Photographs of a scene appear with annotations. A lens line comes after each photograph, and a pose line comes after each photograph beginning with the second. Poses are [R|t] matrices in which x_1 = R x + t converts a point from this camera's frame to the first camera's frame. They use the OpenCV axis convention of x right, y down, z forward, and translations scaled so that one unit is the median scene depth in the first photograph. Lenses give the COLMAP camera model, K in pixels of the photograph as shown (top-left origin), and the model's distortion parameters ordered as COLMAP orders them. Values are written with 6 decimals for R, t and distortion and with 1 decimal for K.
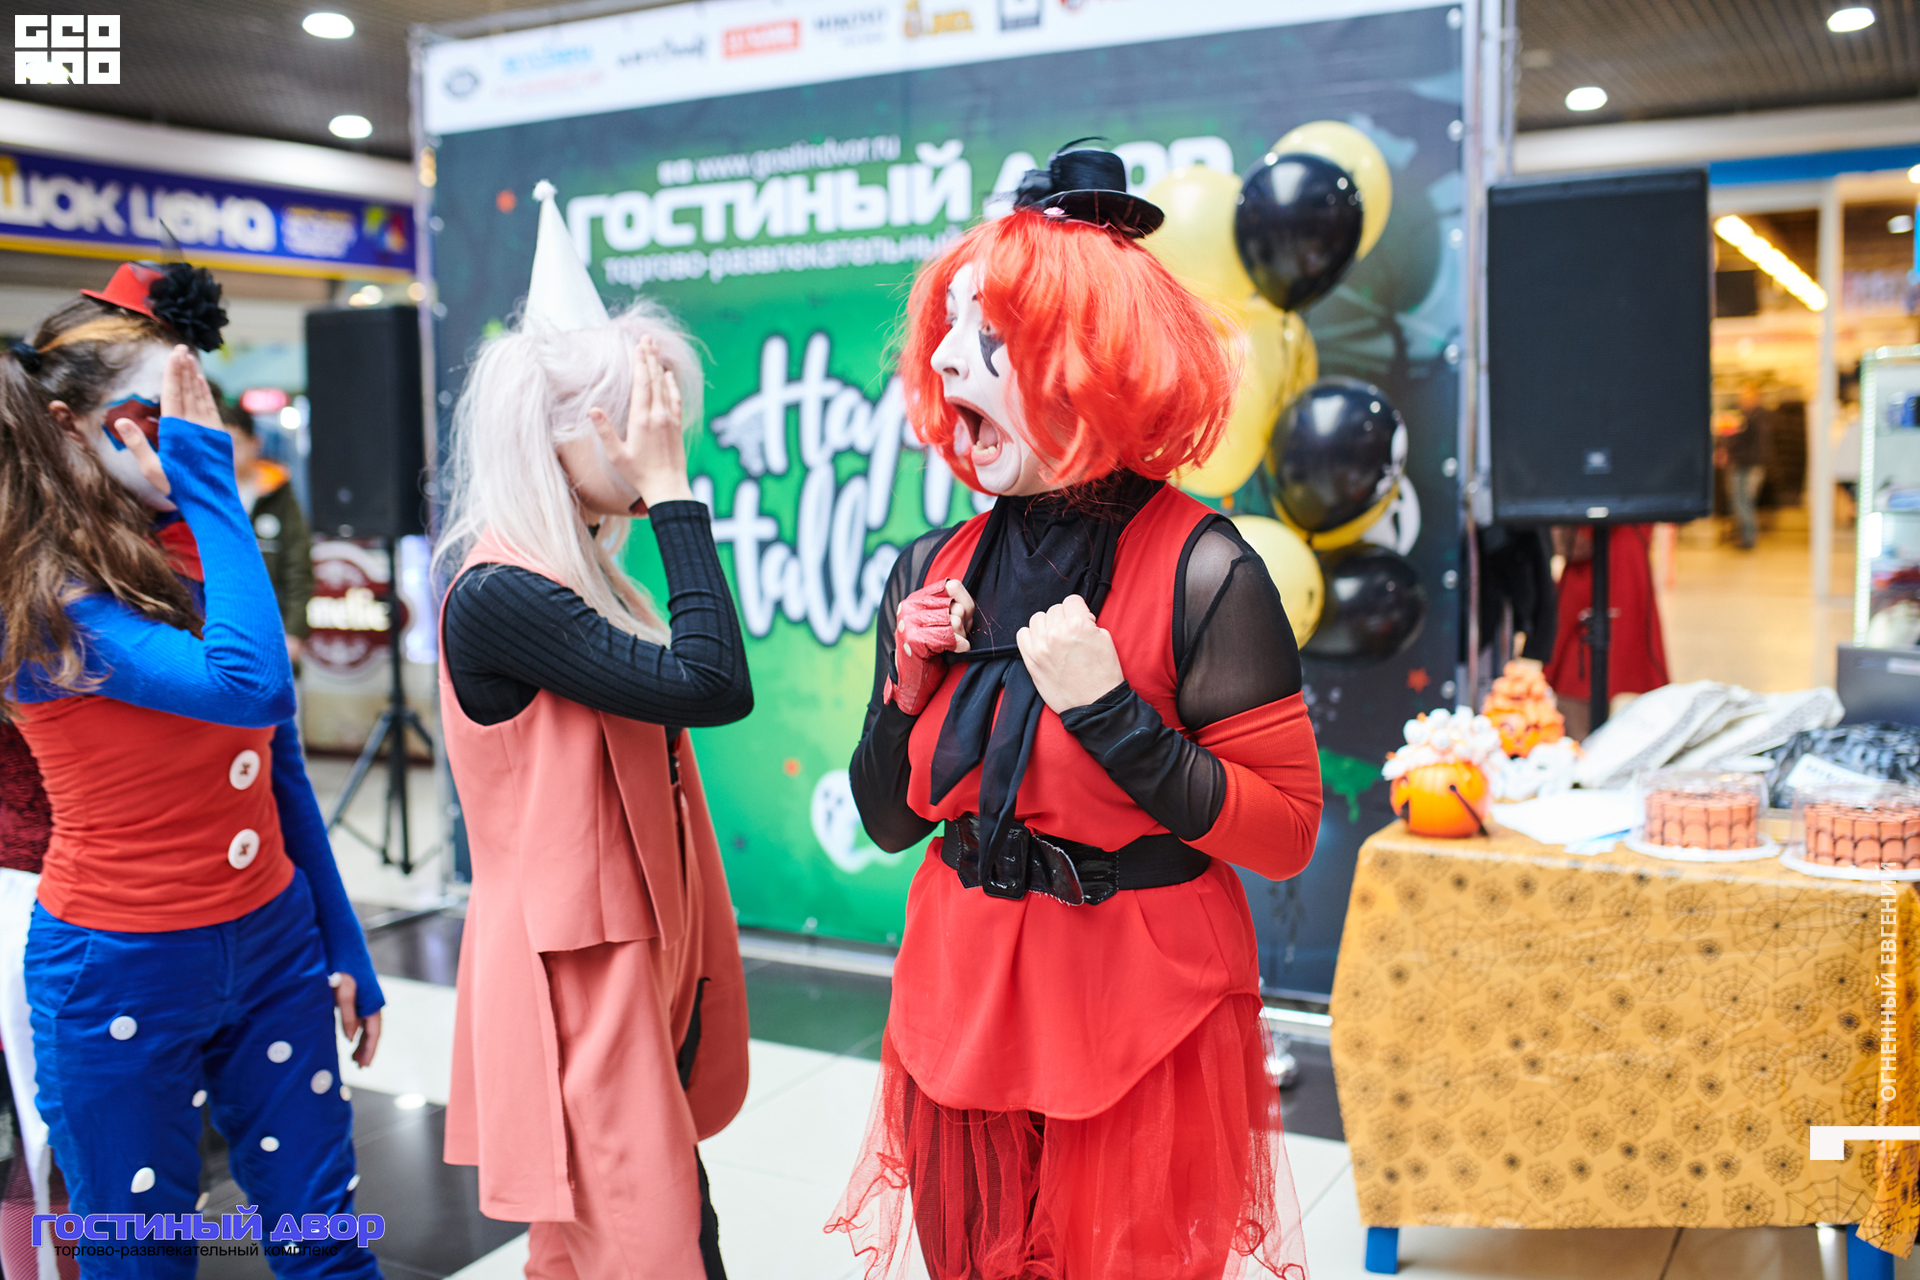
lens RADIAL K [[1795.9, 0, 967.1], [0, 1795.9, 621.7], [0, 0, 1]] dist [-0.076744, 0.107270]
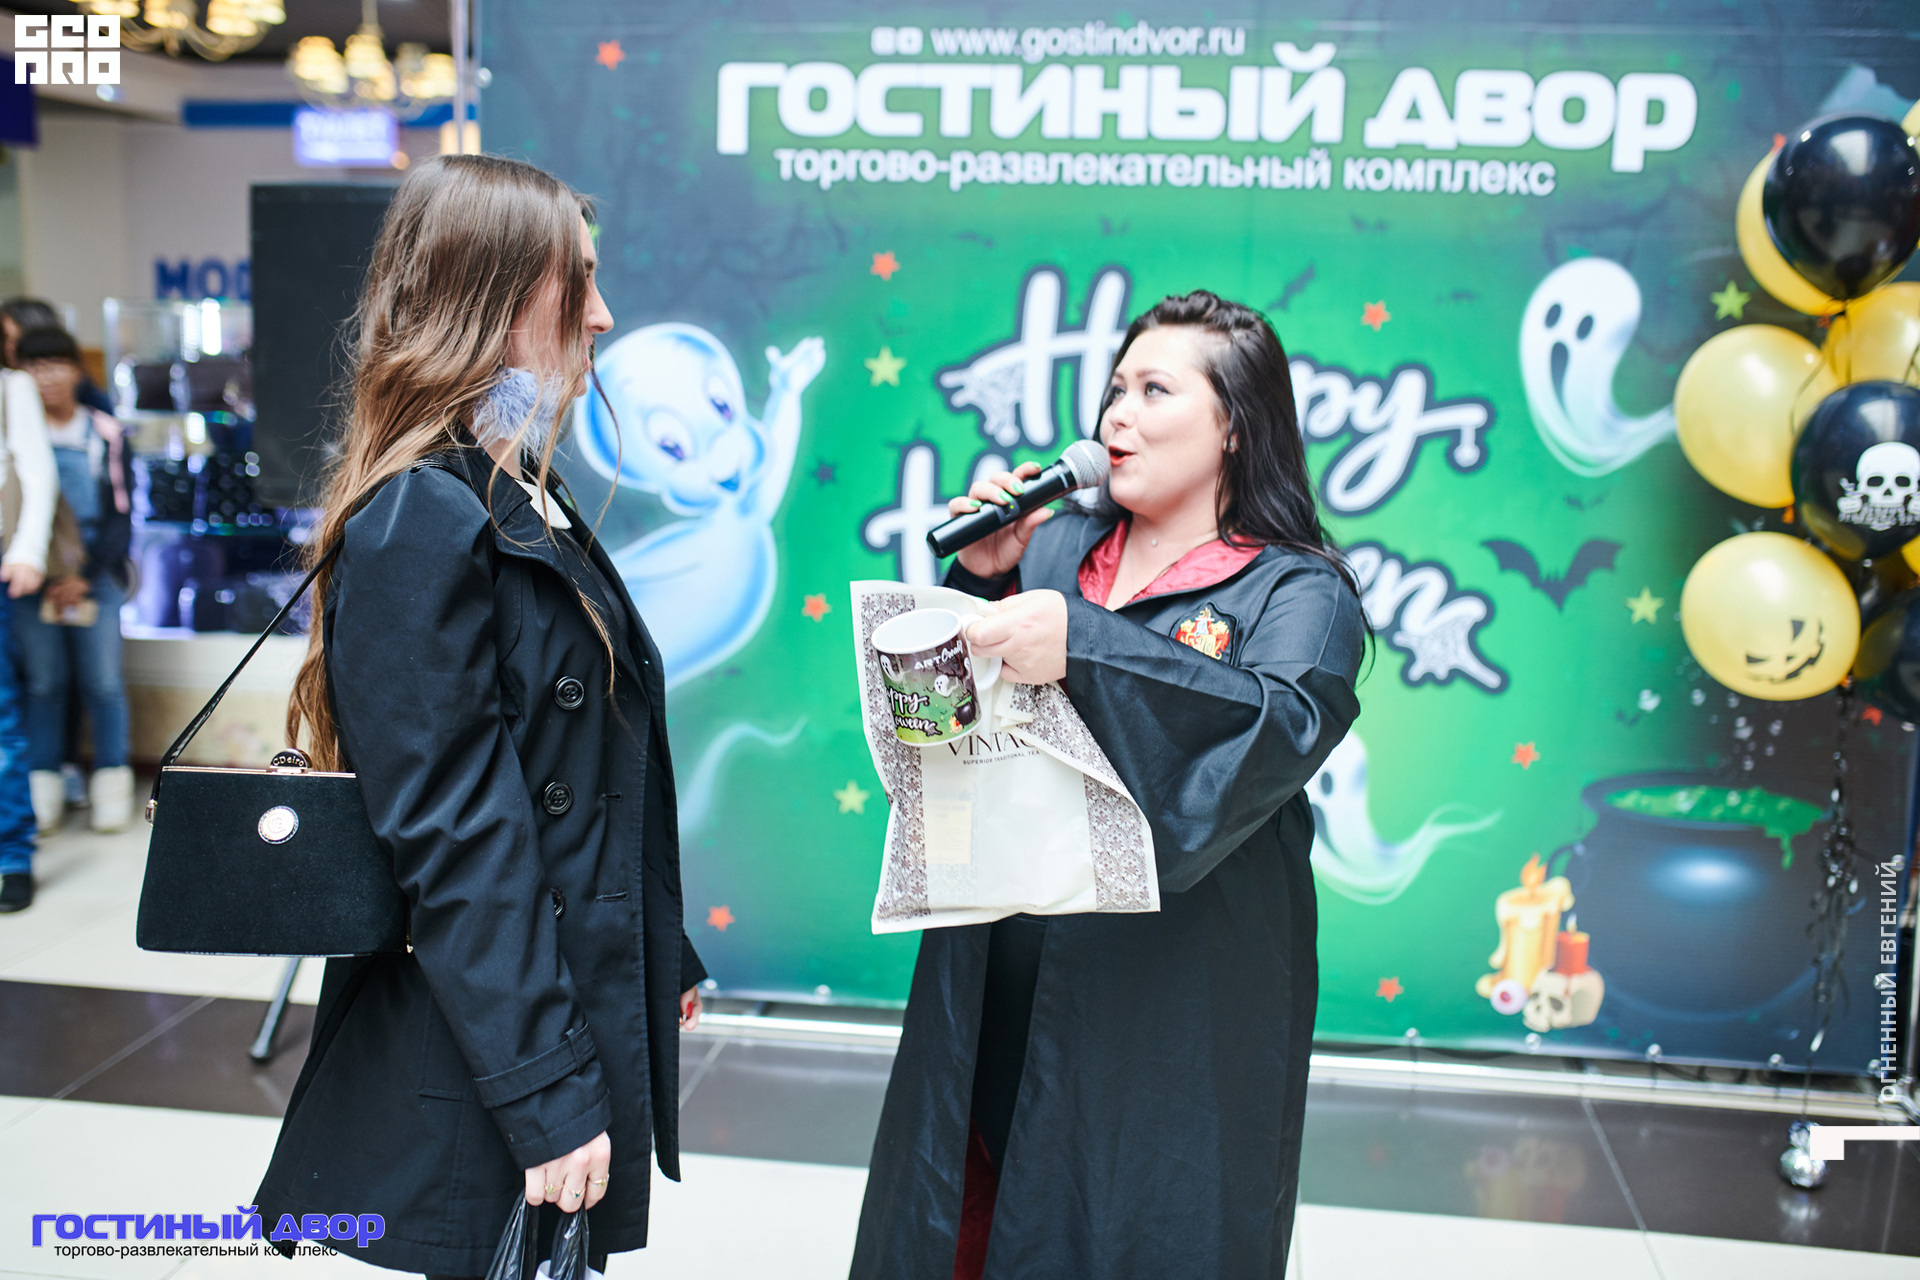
lens RADIAL K [[1795.9, 0, 967.1], [0, 1795.9, 621.7], [0, 0, 1]] dist [-0.076744, 0.107270]
pose [[0.935234, -0.012004, 0.353825, -0.485187], [-0.006862, 0.998623, 0.052017, -0.055049], [-0.353962, -0.051077, 0.933864, 0.327623]]
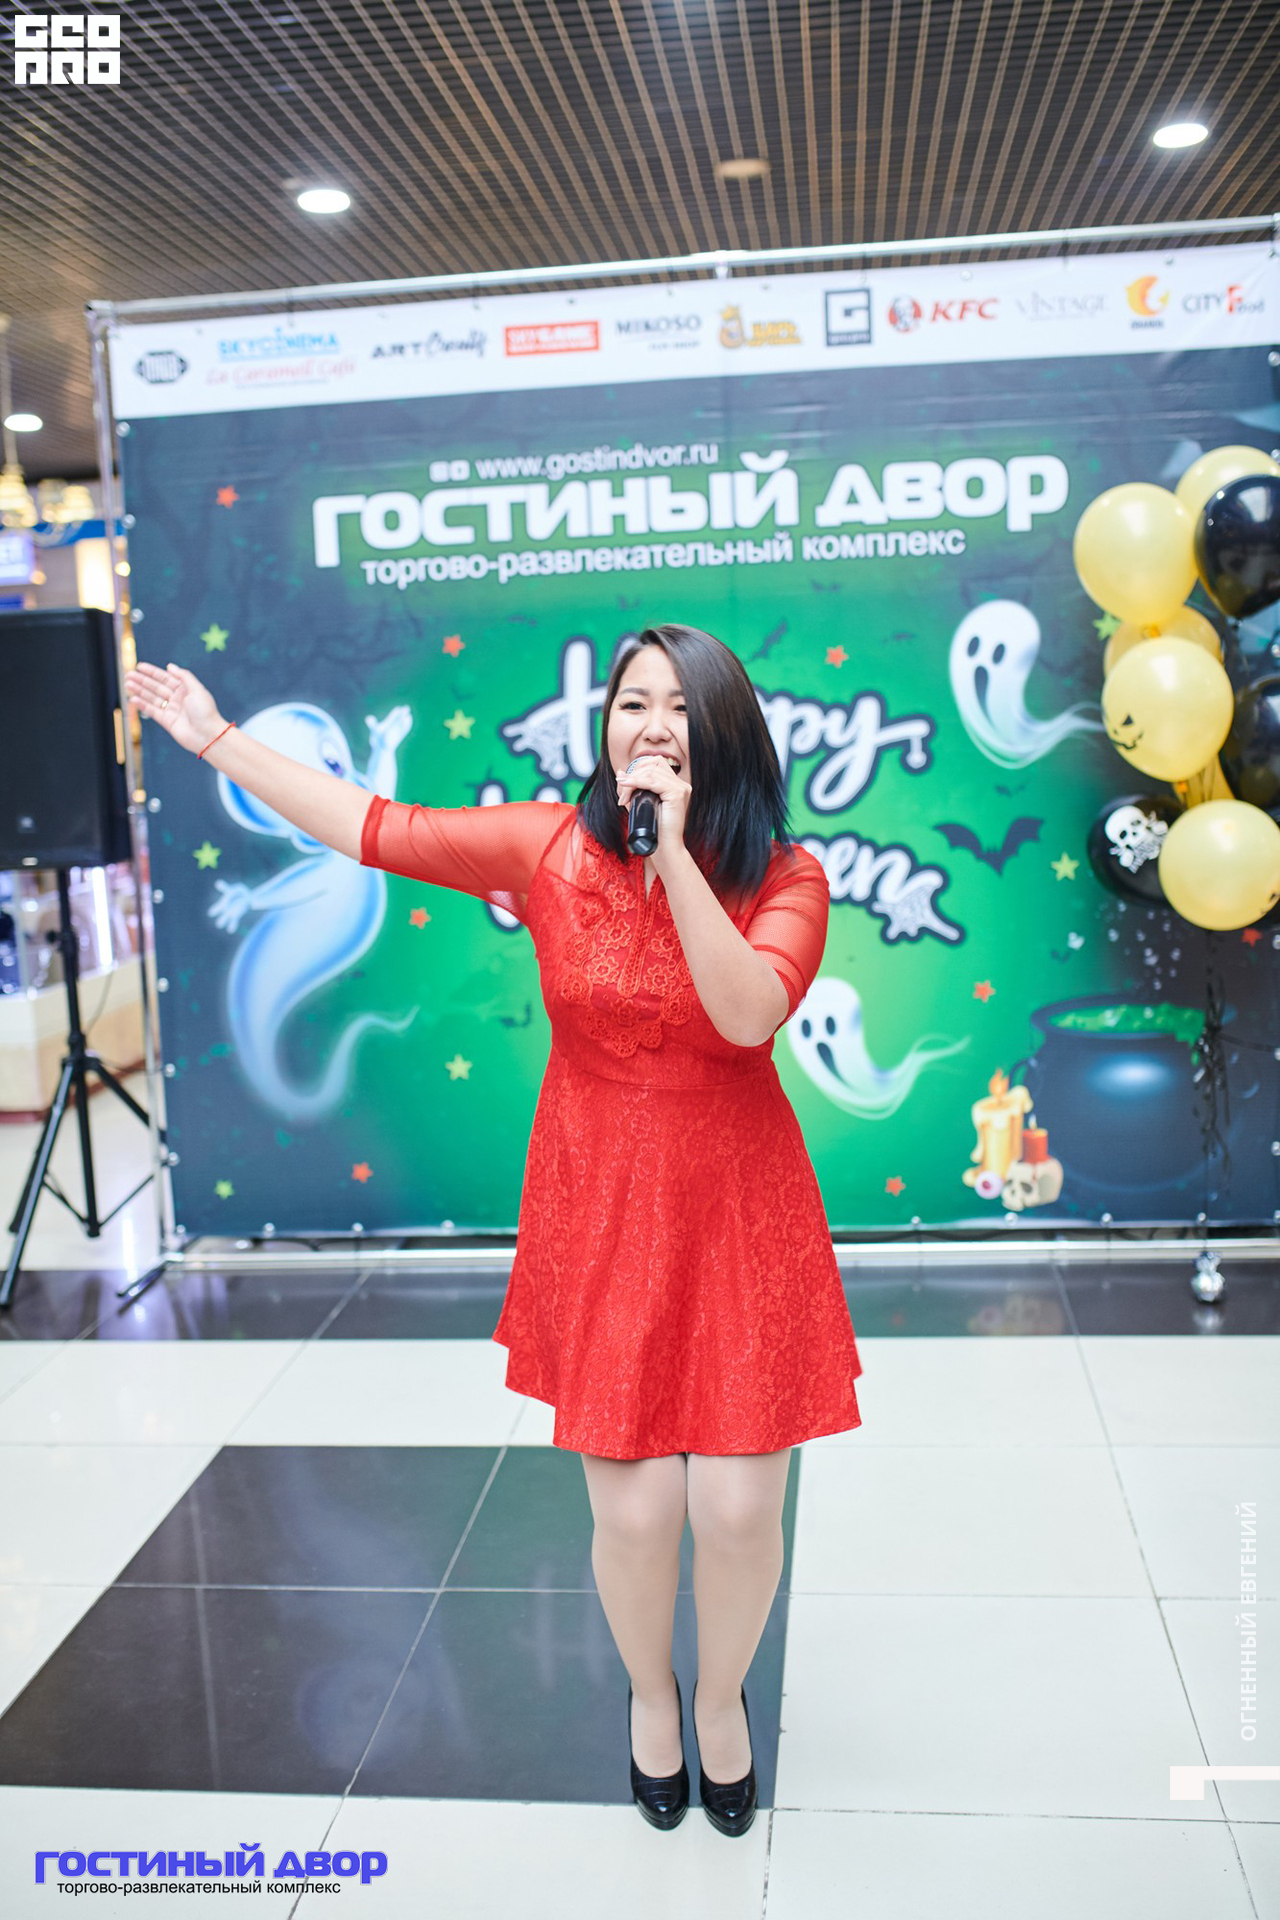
lens RADIAL K [[1795.9, 0, 615.0], [0, 1795.9, 924.2], [0, 0, 1]] dist [-0.076744, 0.107270]
pose [[0.930481, -0.071814, 0.359233, -0.533208], [0.066761, 0.997418, 0.026470, -0.031739], [-0.360207, -0.000647, 0.932872, 0.078270]]
